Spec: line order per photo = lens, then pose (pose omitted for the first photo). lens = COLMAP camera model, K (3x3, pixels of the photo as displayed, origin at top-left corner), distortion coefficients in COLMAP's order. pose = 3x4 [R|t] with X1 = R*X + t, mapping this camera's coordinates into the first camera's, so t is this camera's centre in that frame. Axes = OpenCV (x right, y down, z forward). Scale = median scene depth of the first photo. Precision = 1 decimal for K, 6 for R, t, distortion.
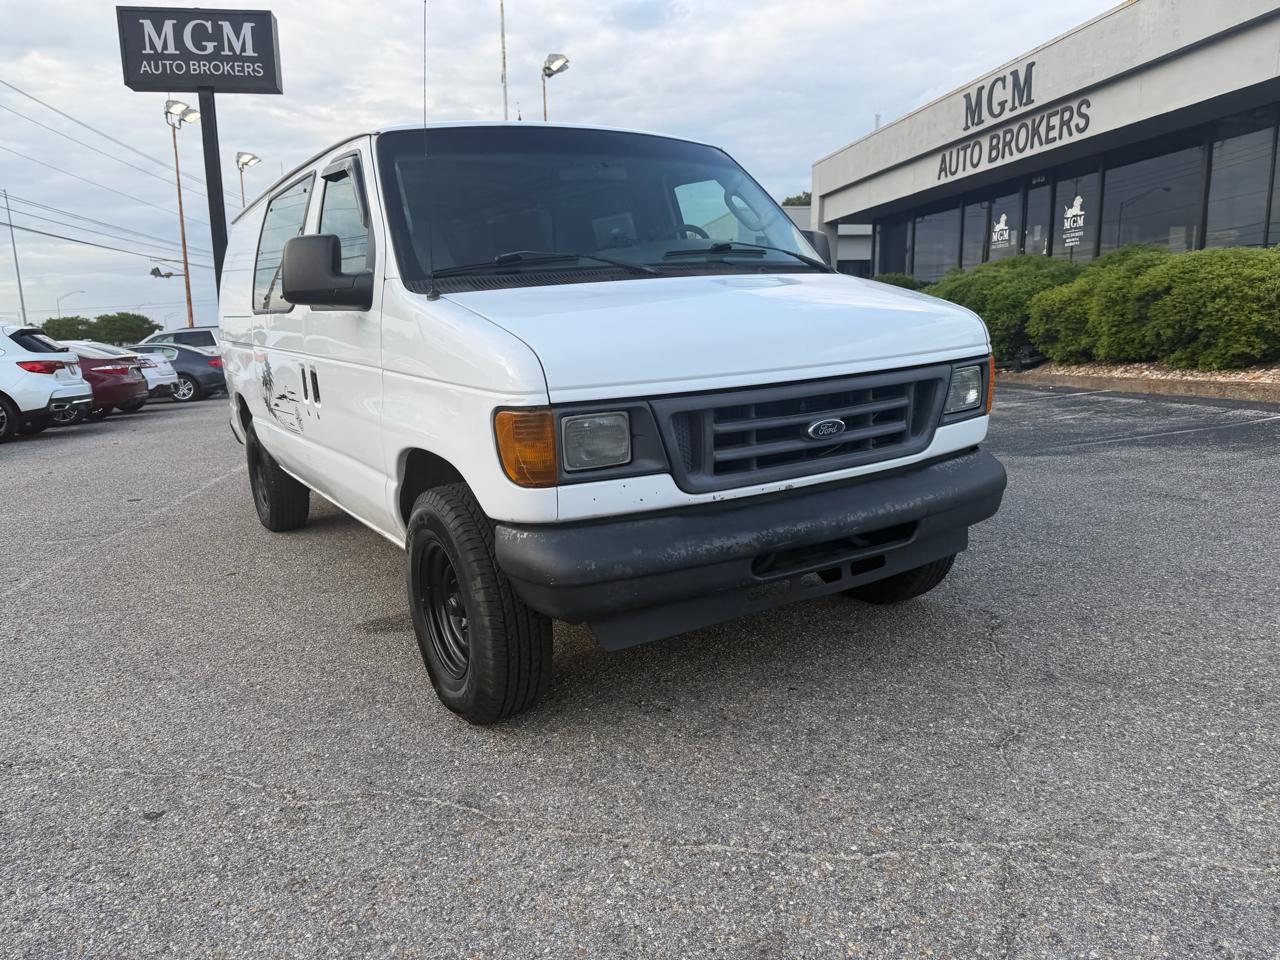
lens RADIAL K [[908.1, 0, 633.5], [0, 908.1, 483.8], [0, 0, 1]] dist [0.015005, -0.020641]
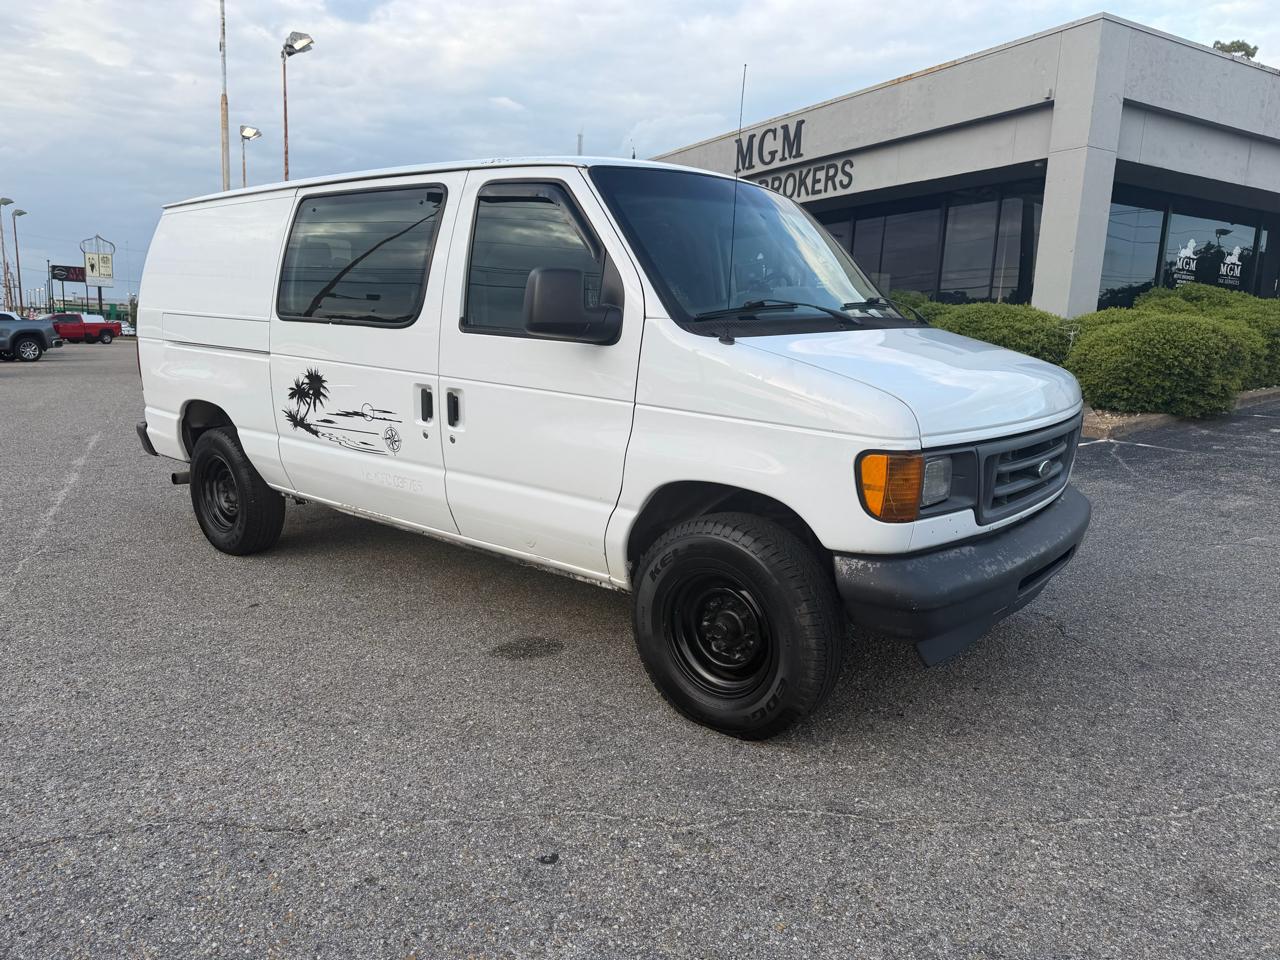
lens RADIAL K [[908.1, 0, 637.8], [0, 908.1, 480.7], [0, 0, 1]] dist [0.015005, -0.020641]
pose [[0.944749, 0.006597, 0.327728, -0.499985], [-0.003635, 0.999947, -0.009649, -0.022798], [-0.327775, 0.007925, 0.944723, 0.025129]]
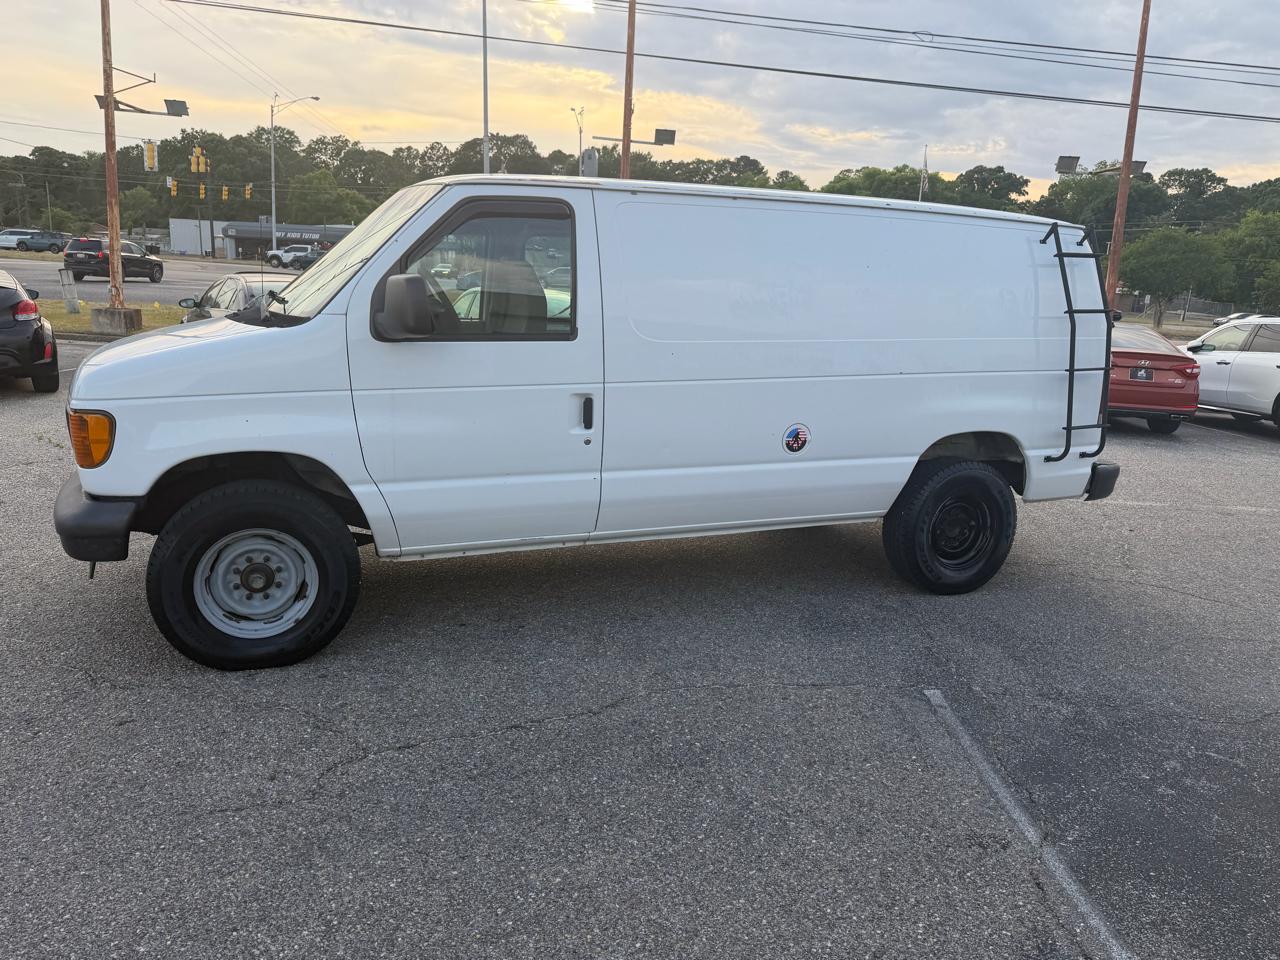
lens RADIAL K [[908.1, 0, 648.1], [0, 908.1, 470.1], [0, 0, 1]] dist [0.015005, -0.020641]
pose [[-0.161986, 0.235038, -0.958393, 1.121862], [-0.215713, 0.939297, 0.266814, -0.429409], [0.962927, 0.249958, -0.101453, 1.512753]]
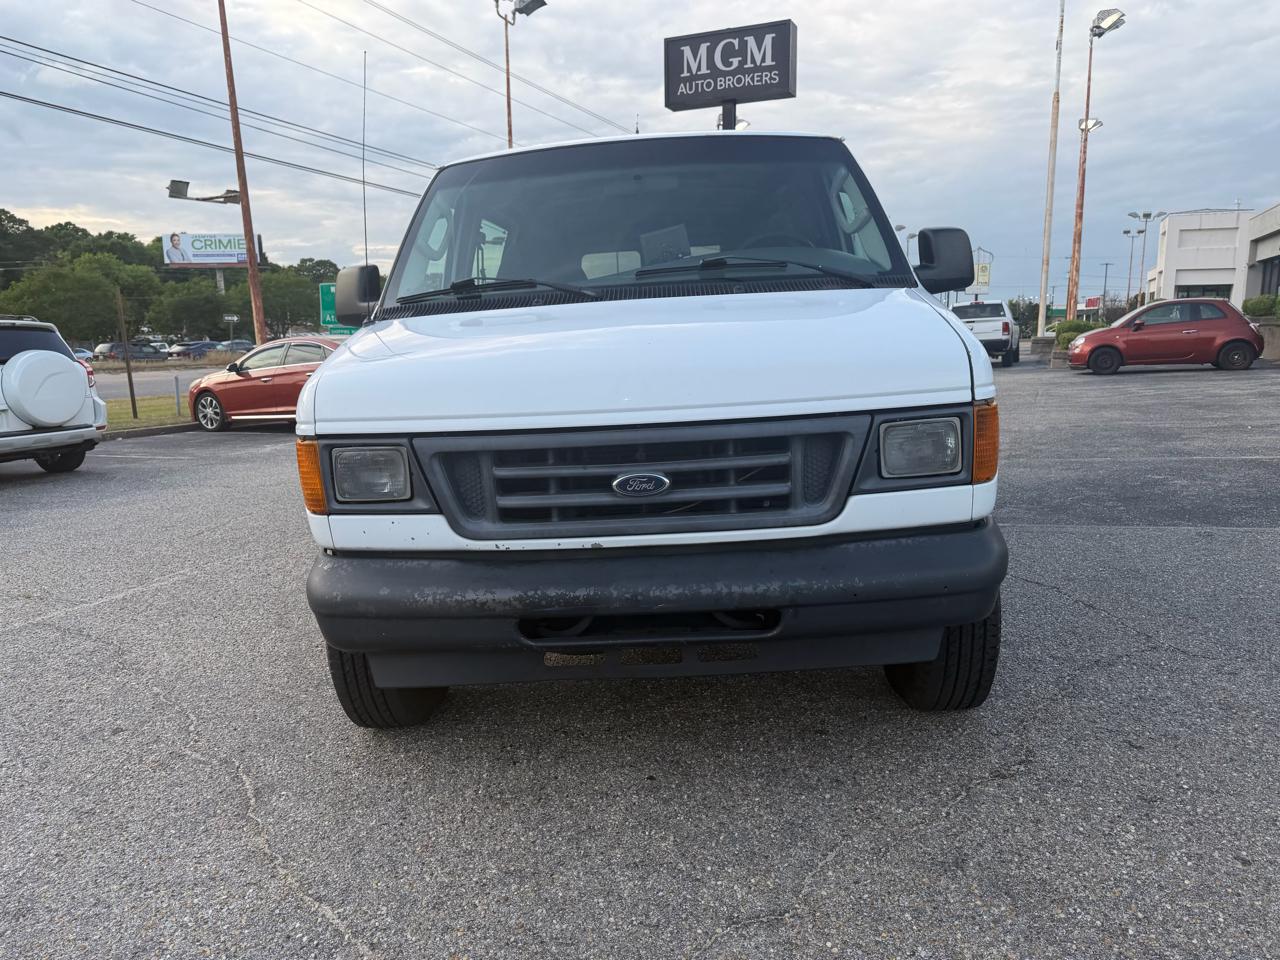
lens RADIAL K [[908.1, 0, 632.2], [0, 908.1, 469.5], [0, 0, 1]] dist [0.015005, -0.020641]
pose [[0.830242, 0.096745, -0.548944, 0.486748], [-0.097686, 0.994835, 0.027585, -0.070403], [0.548777, 0.030722, 0.835404, 0.207222]]
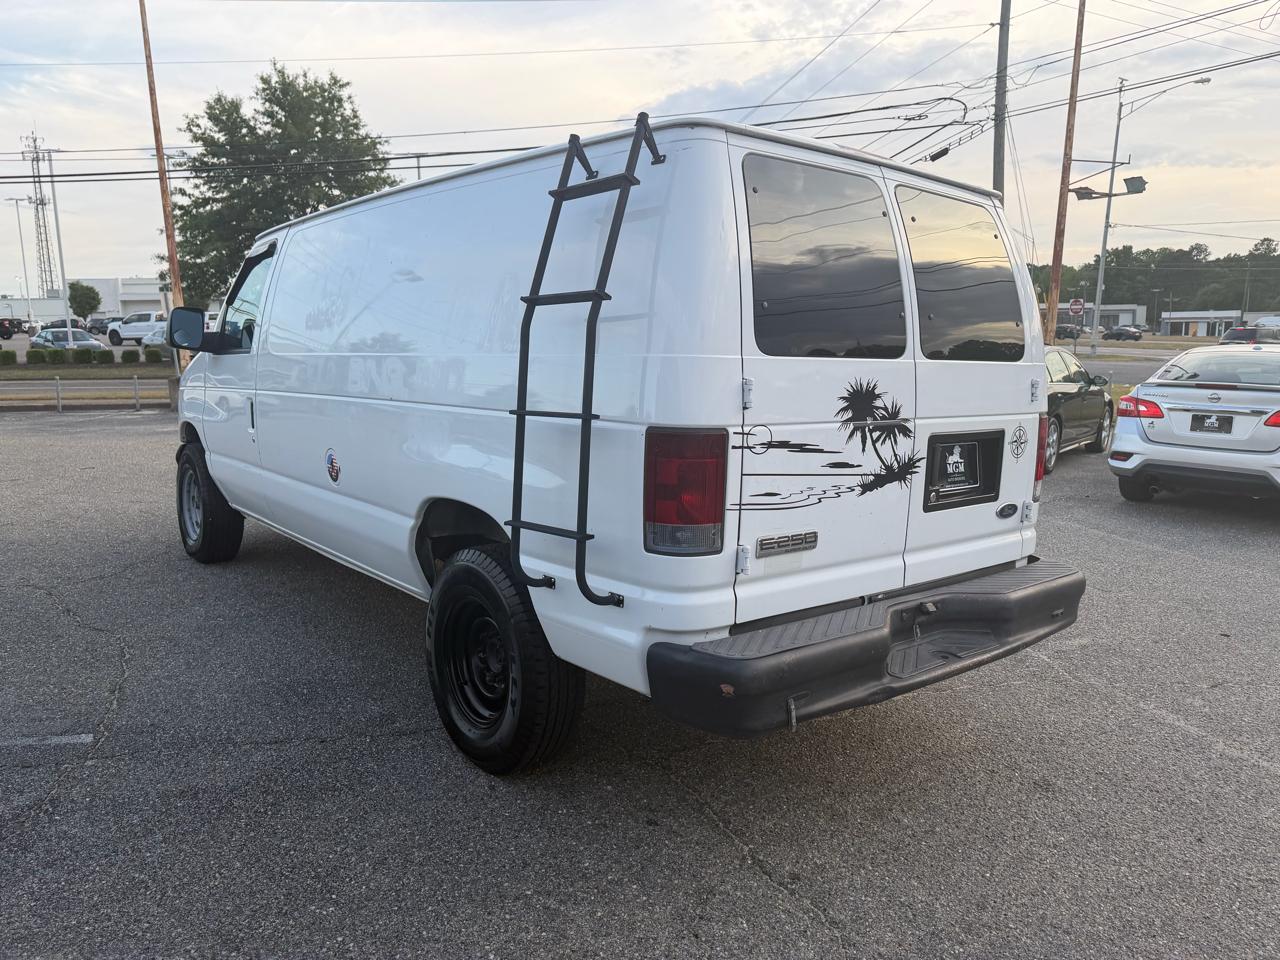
lens RADIAL K [[908.1, 0, 645.1], [0, 908.1, 456.3], [0, 0, 1]] dist [0.015005, -0.020641]
pose [[-0.989833, 0.047297, -0.134139, -0.266790], [0.003824, 0.951601, 0.307312, -0.523606], [0.142182, 0.303675, -0.942107, 2.597237]]
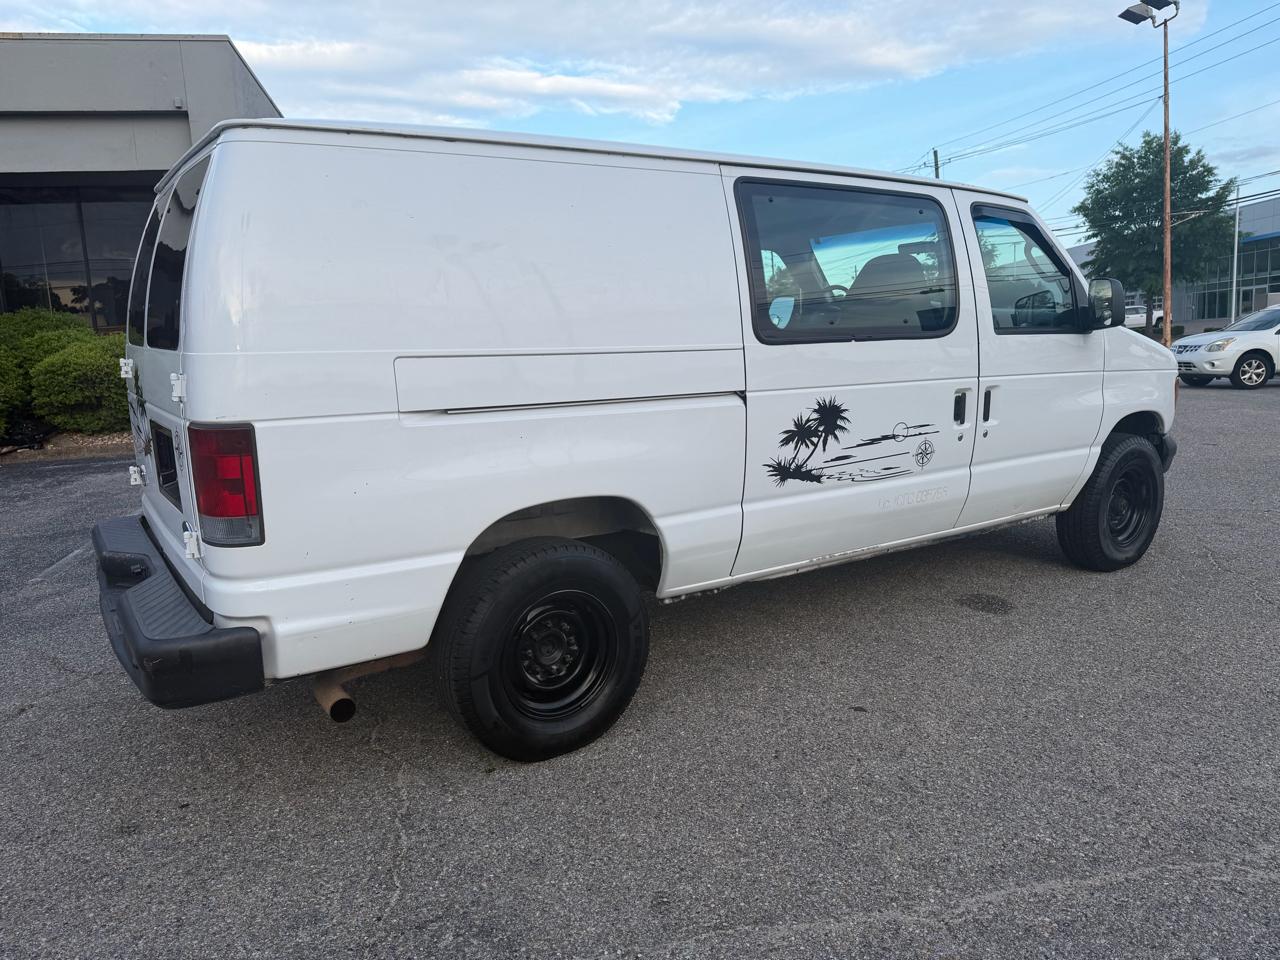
lens RADIAL K [[908.1, 0, 638.6], [0, 908.1, 481.0], [0, 0, 1]] dist [0.015005, -0.020641]
pose [[-0.053607, -0.122304, 0.991044, -1.452688], [0.217783, 0.967148, 0.131135, -0.261086], [-0.974524, 0.222862, -0.025210, 1.506402]]
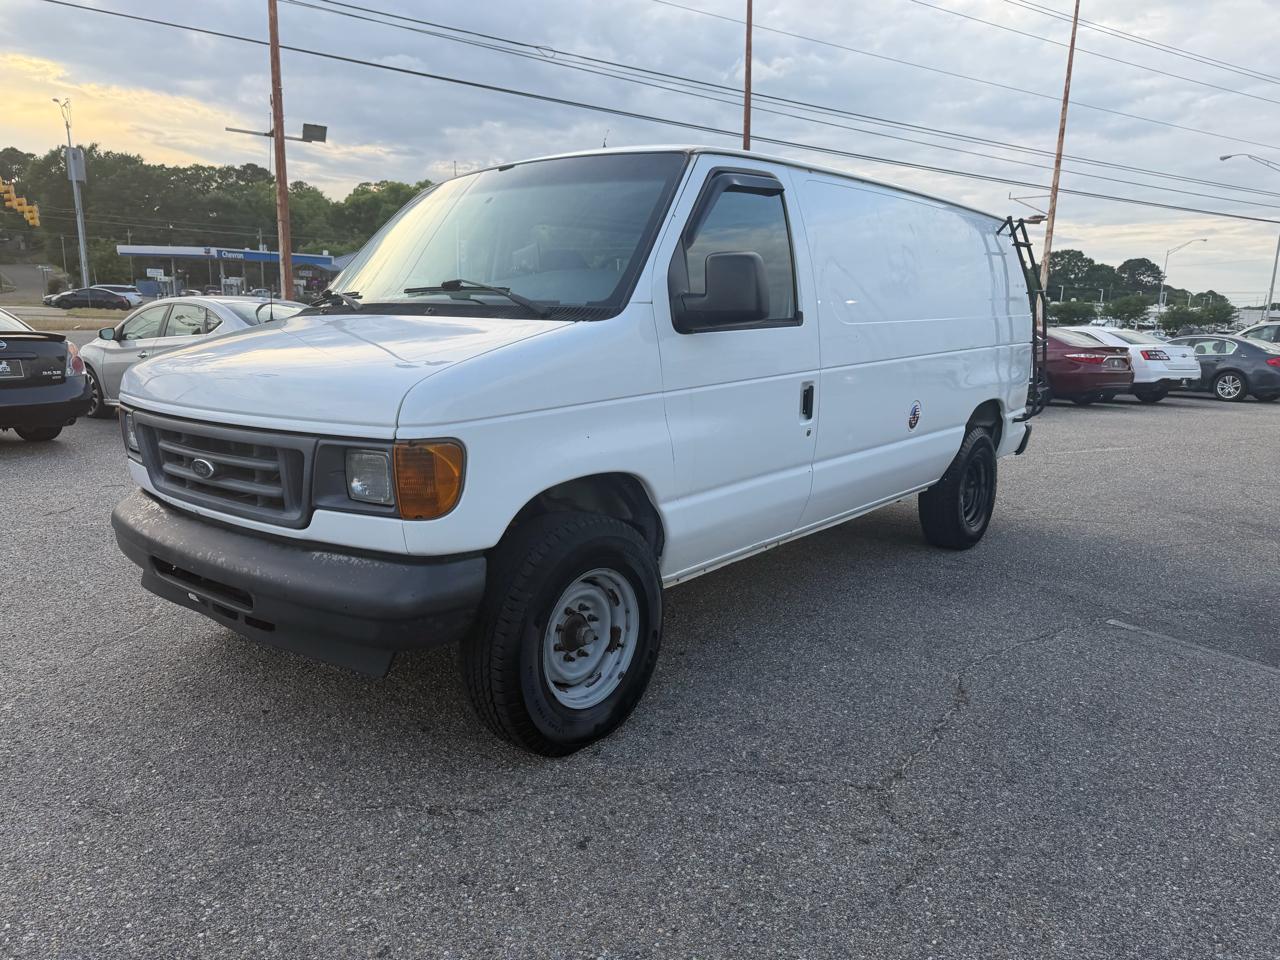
lens RADIAL K [[908.1, 0, 630.2], [0, 908.1, 480.3], [0, 0, 1]] dist [0.015005, -0.020641]
pose [[0.319212, 0.220706, -0.921625, 0.983649], [-0.201574, 0.966062, 0.161530, -0.231461], [0.925998, 0.134213, 0.352867, 0.787104]]
